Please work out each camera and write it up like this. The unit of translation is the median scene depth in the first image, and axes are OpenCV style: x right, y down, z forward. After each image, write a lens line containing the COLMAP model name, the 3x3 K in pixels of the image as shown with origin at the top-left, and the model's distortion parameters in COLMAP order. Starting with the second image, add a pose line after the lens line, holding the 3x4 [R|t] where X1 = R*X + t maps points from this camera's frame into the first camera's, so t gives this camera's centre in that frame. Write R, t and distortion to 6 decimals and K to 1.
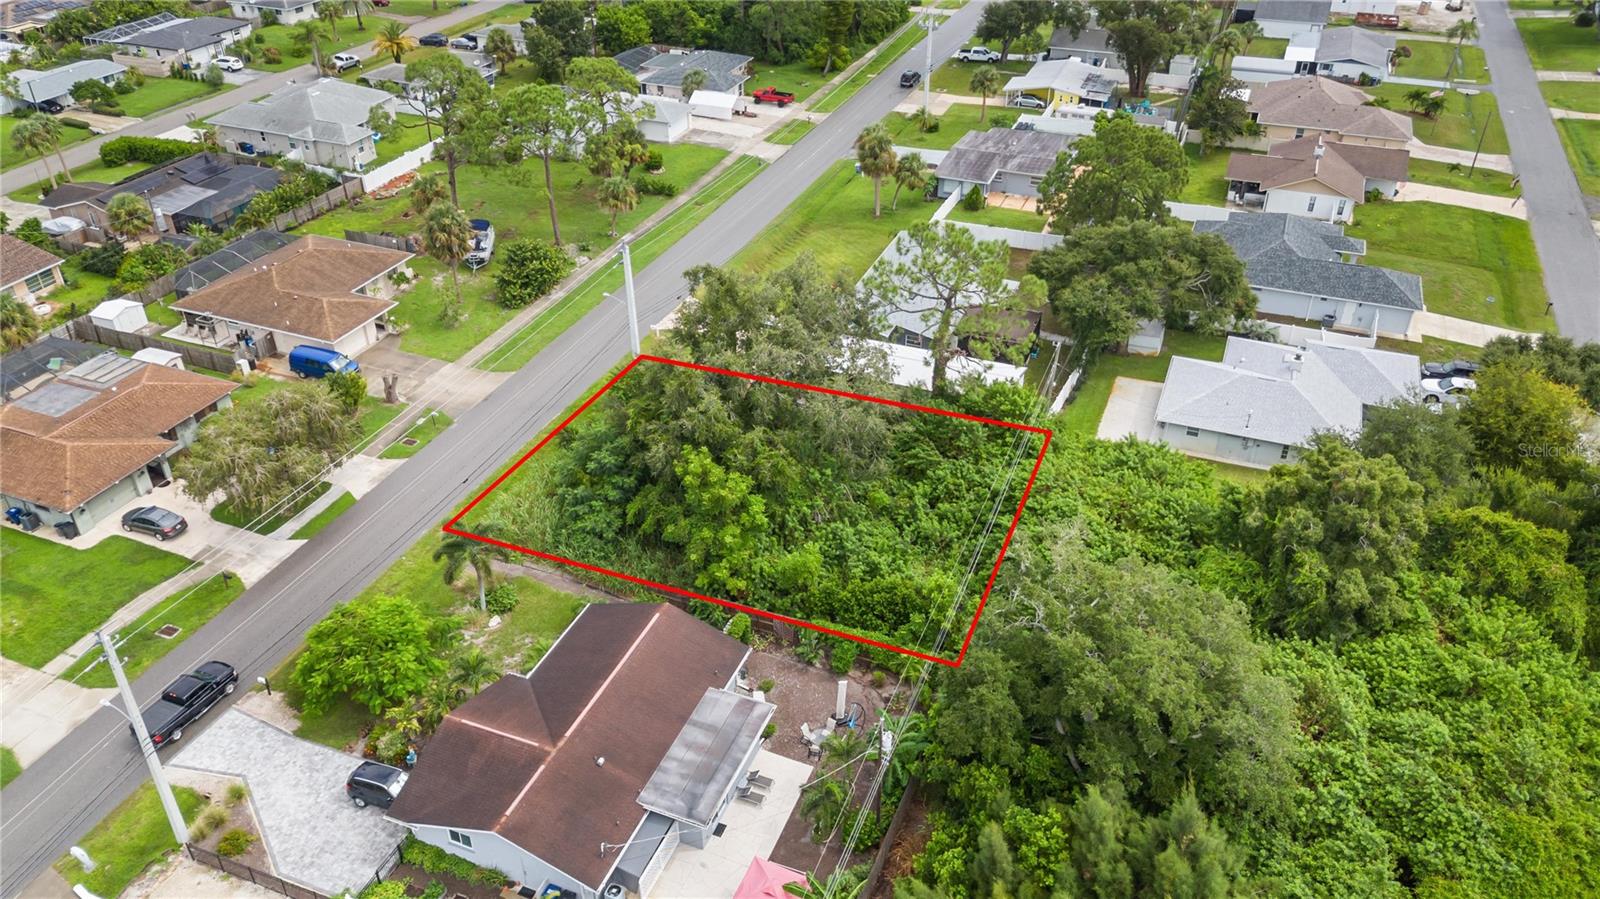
lens RADIAL K [[1169.6, 0, 808.1], [0, 1169.6, 444.8], [0, 0, 1]] dist [0.046312, -0.036576]
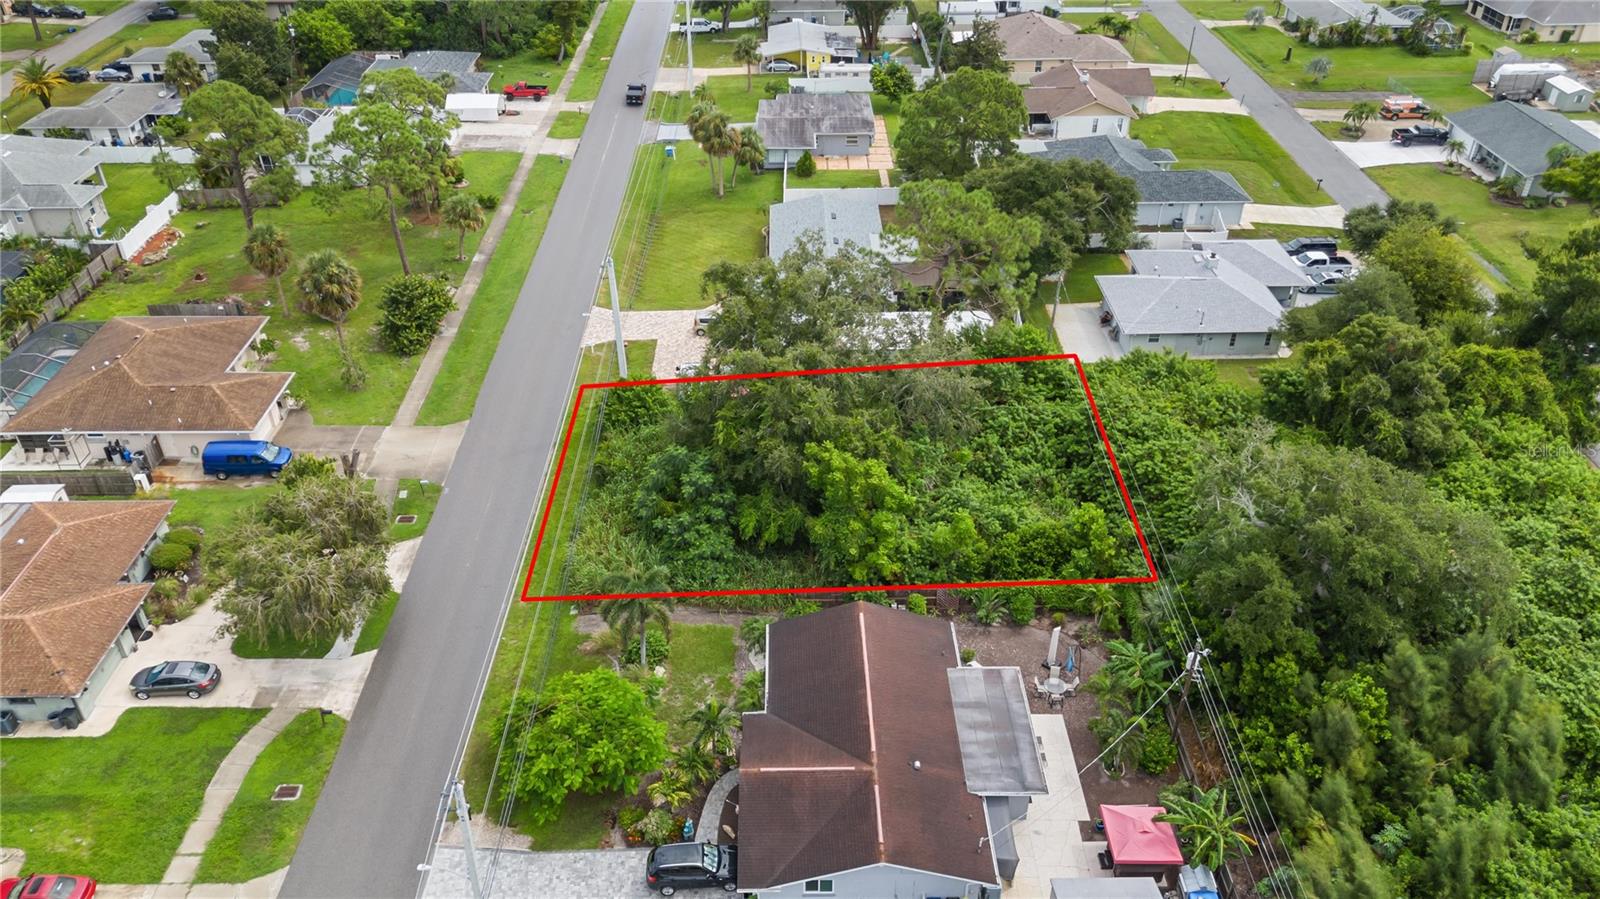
lens RADIAL K [[1169.6, 0, 800.4], [0, 1169.6, 451.0], [0, 0, 1]] dist [0.046312, -0.036576]
pose [[0.922790, -0.220023, 0.316304, -0.290193], [0.212305, 0.975413, 0.059122, -0.036130], [-0.321536, 0.012596, 0.946814, 0.056996]]
